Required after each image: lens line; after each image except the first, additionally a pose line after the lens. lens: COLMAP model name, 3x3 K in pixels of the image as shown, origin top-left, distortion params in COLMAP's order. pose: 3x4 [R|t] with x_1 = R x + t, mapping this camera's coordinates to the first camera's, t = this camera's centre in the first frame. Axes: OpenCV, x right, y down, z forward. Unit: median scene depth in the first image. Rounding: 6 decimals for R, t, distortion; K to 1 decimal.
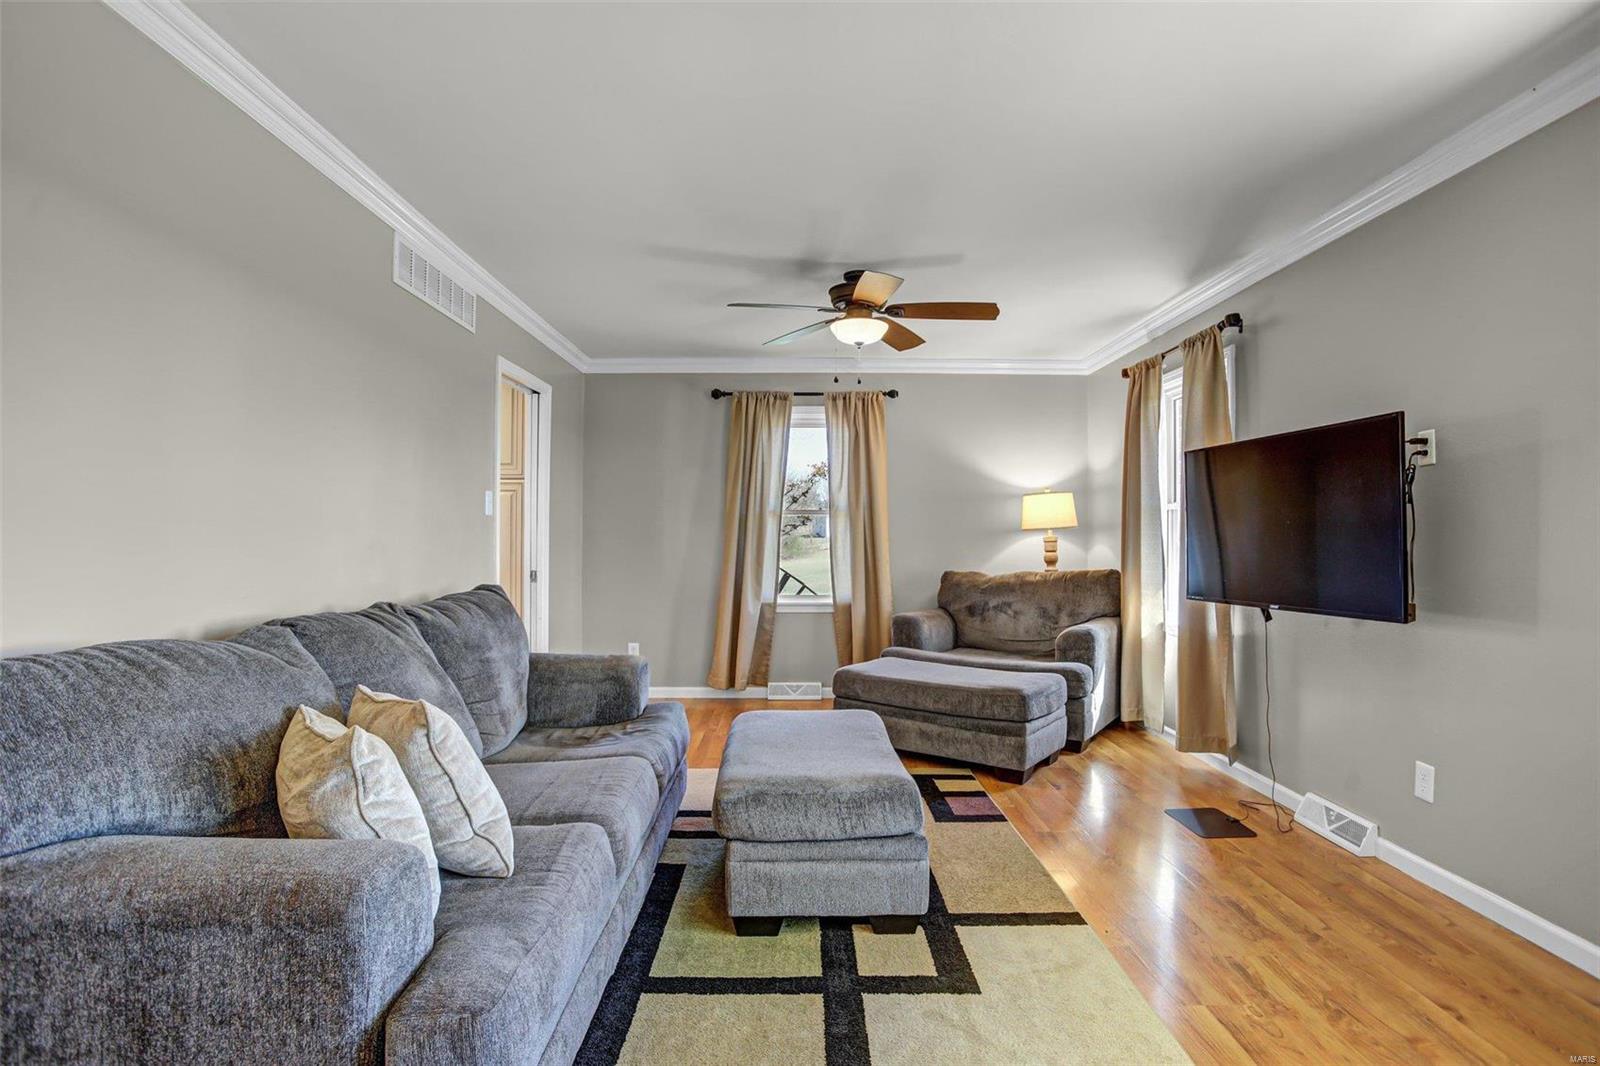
lens RADIAL K [[821.8, 0, 792.5], [0, 821.8, 535.4], [0, 0, 1]] dist [-0.071504, 0.034024]
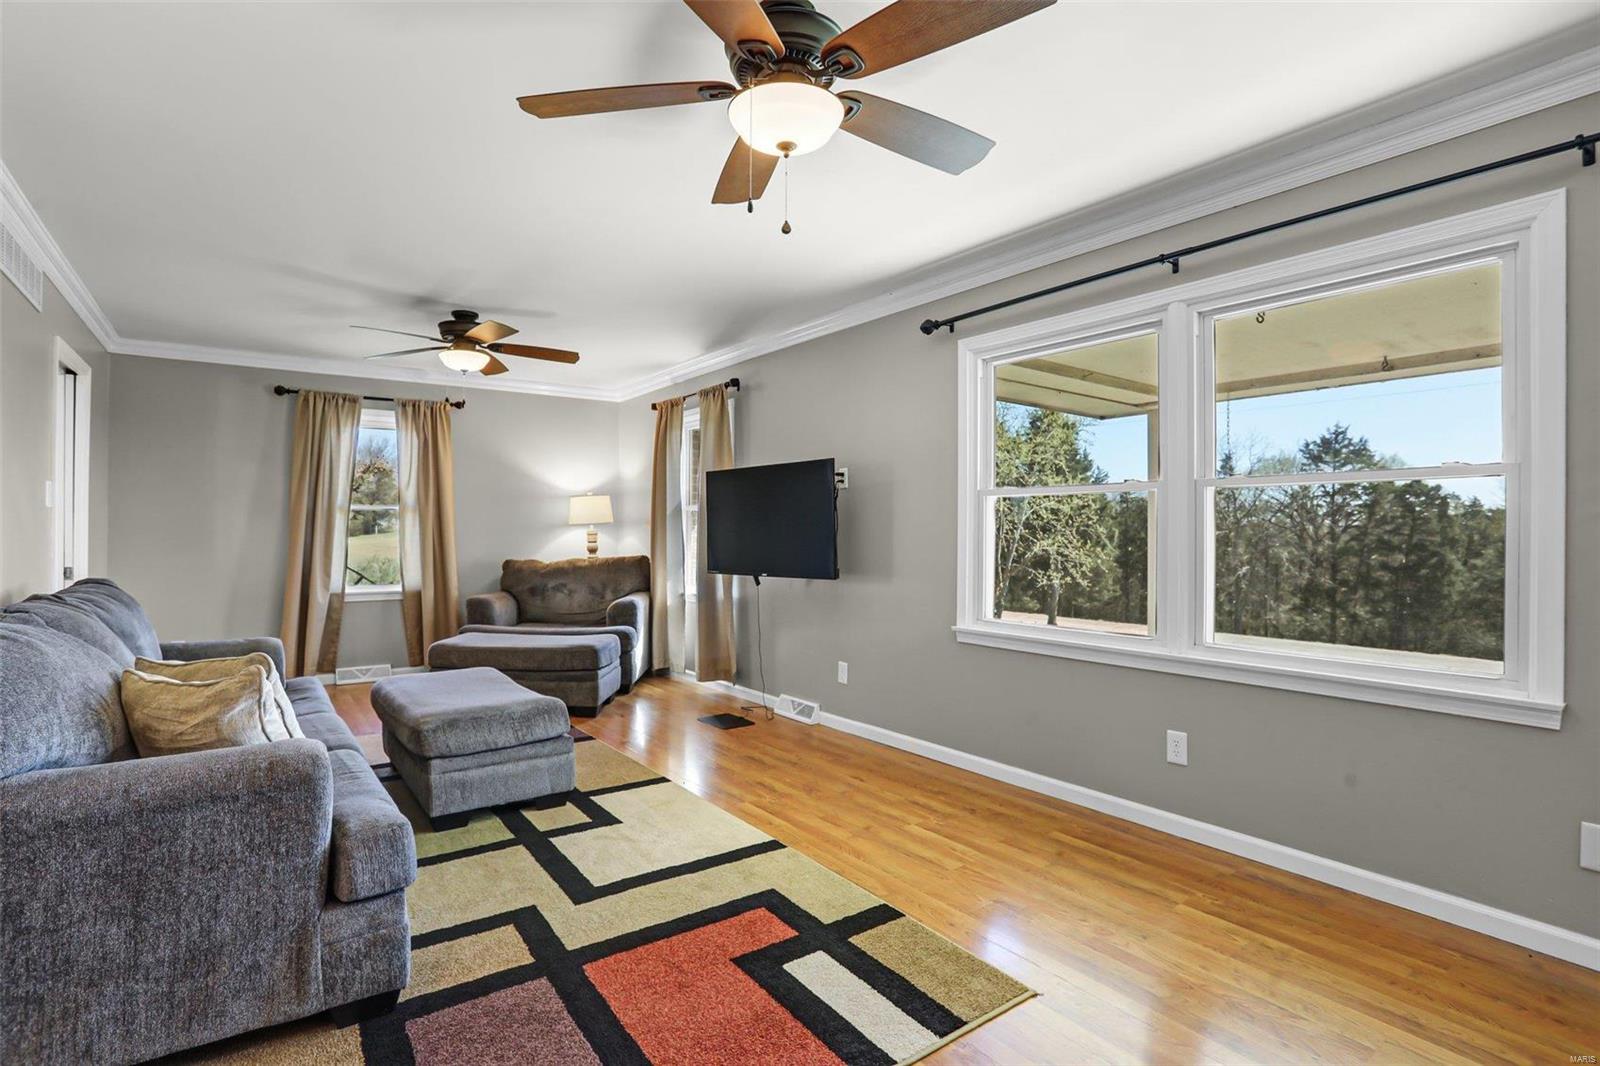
lens RADIAL K [[786.1, 0, 800.0], [0, 786.1, 533.0], [0, 0, 1]] dist [-0.084321, 0.037387]
pose [[0.804285, -0.001999, 0.594240, -0.198927], [-0.000585, 0.999991, 0.004157, 0.000612], [-0.594243, -0.003691, 0.804277, -0.214476]]
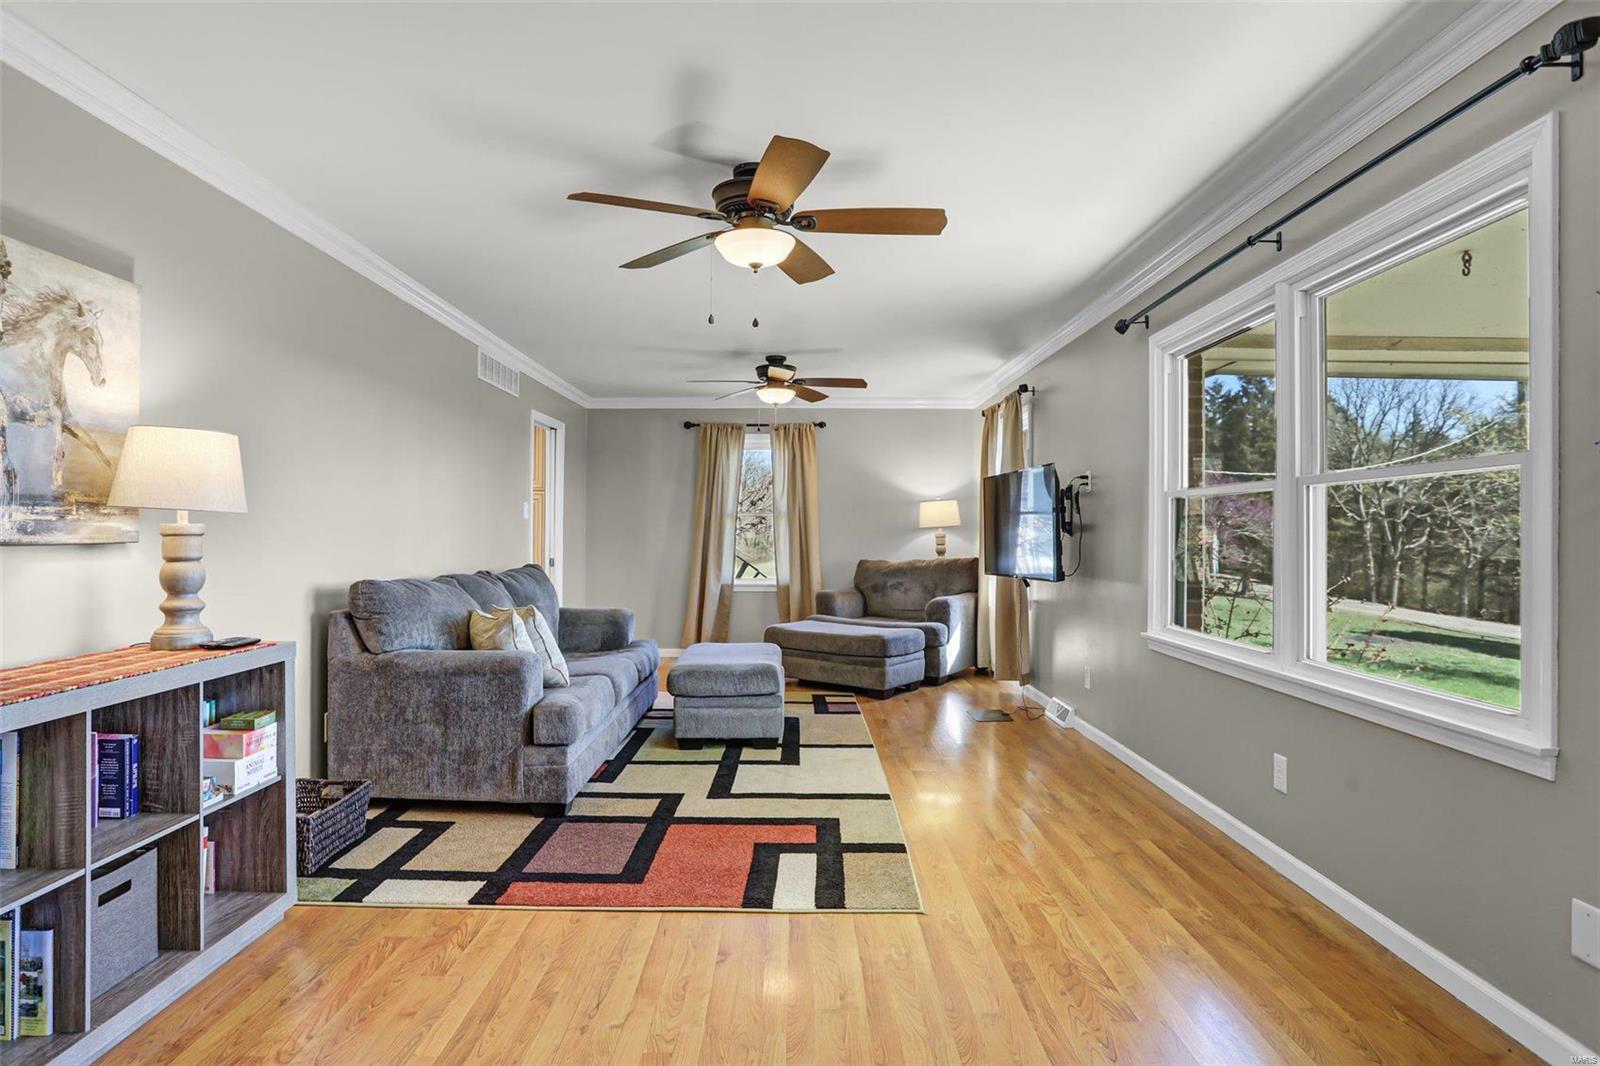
lens RADIAL K [[880.5, 0, 792.3], [0, 880.5, 527.2], [0, 0, 1]] dist [-0.078056, 0.044556]
pose [[0.999995, -0.000082, -0.003202, 0.117274], [0.000063, 0.999982, -0.005972, -0.000485], [0.003202, 0.005972, 0.999977, -0.601056]]
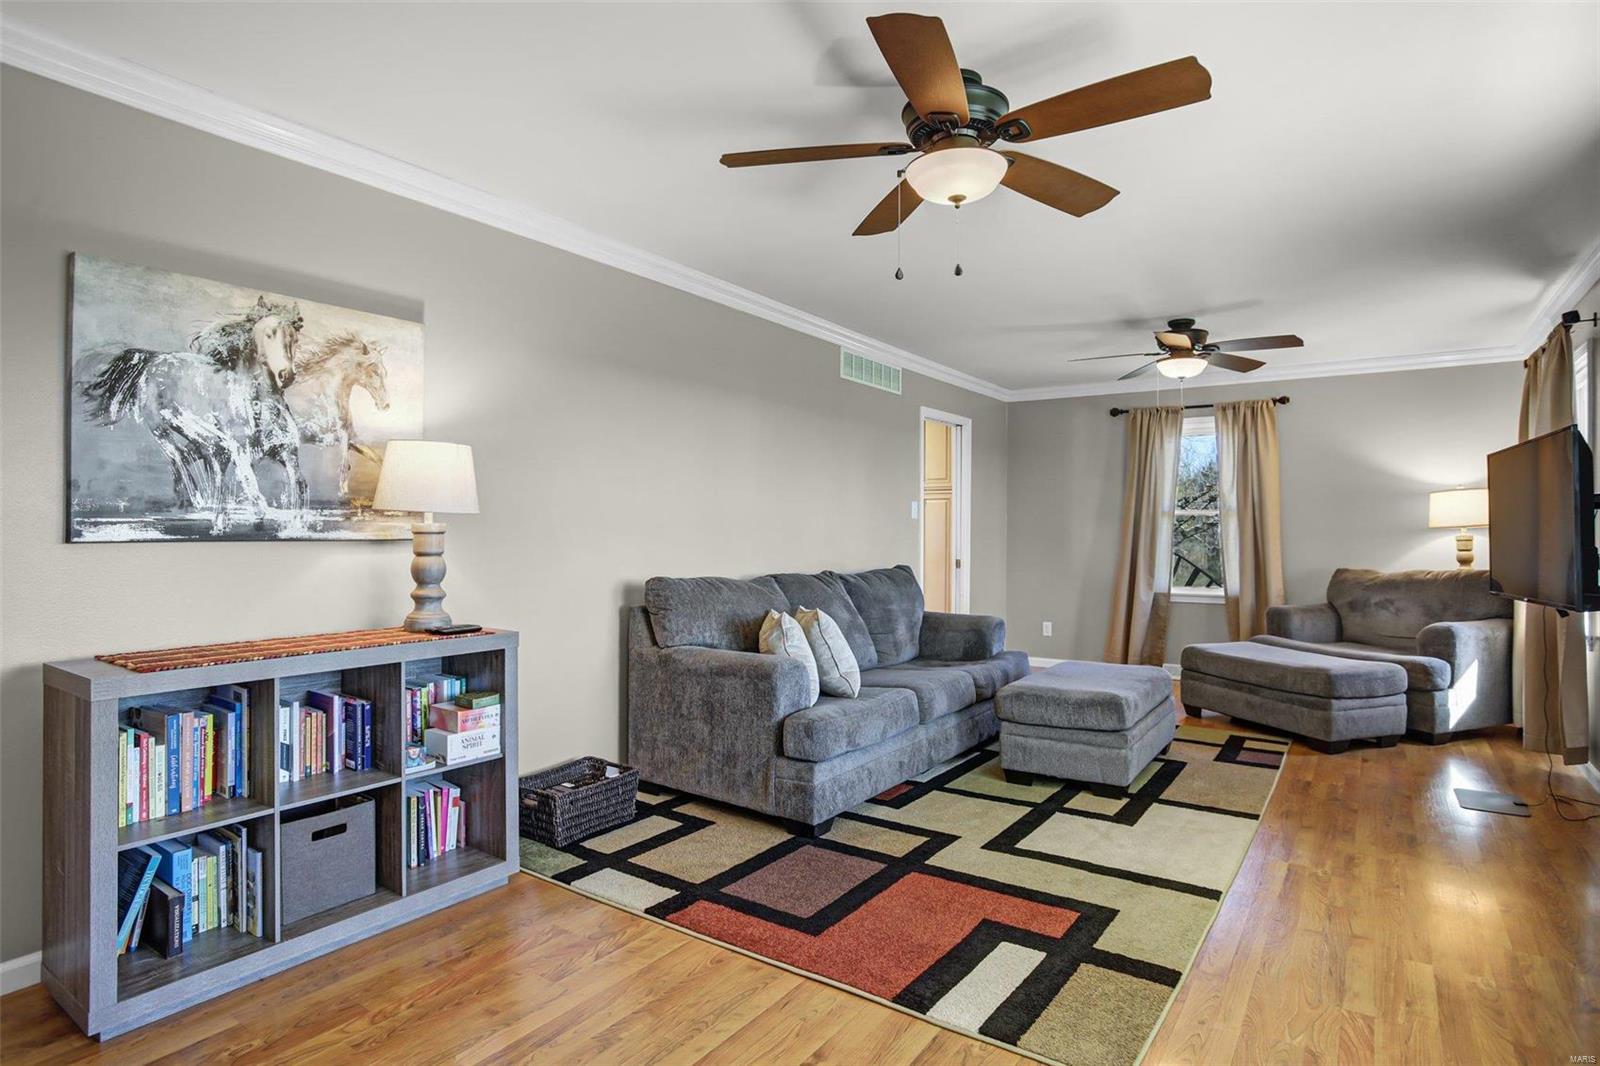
lens RADIAL K [[862.7, 0, 781.0], [0, 862.7, 523.8], [0, 0, 1]] dist [-0.081358, 0.043163]
pose [[0.813774, -0.003566, -0.581171, 0.332146], [-0.002745, 0.999946, -0.009978, -0.000099], [0.581176, 0.009715, 0.813720, -0.386982]]
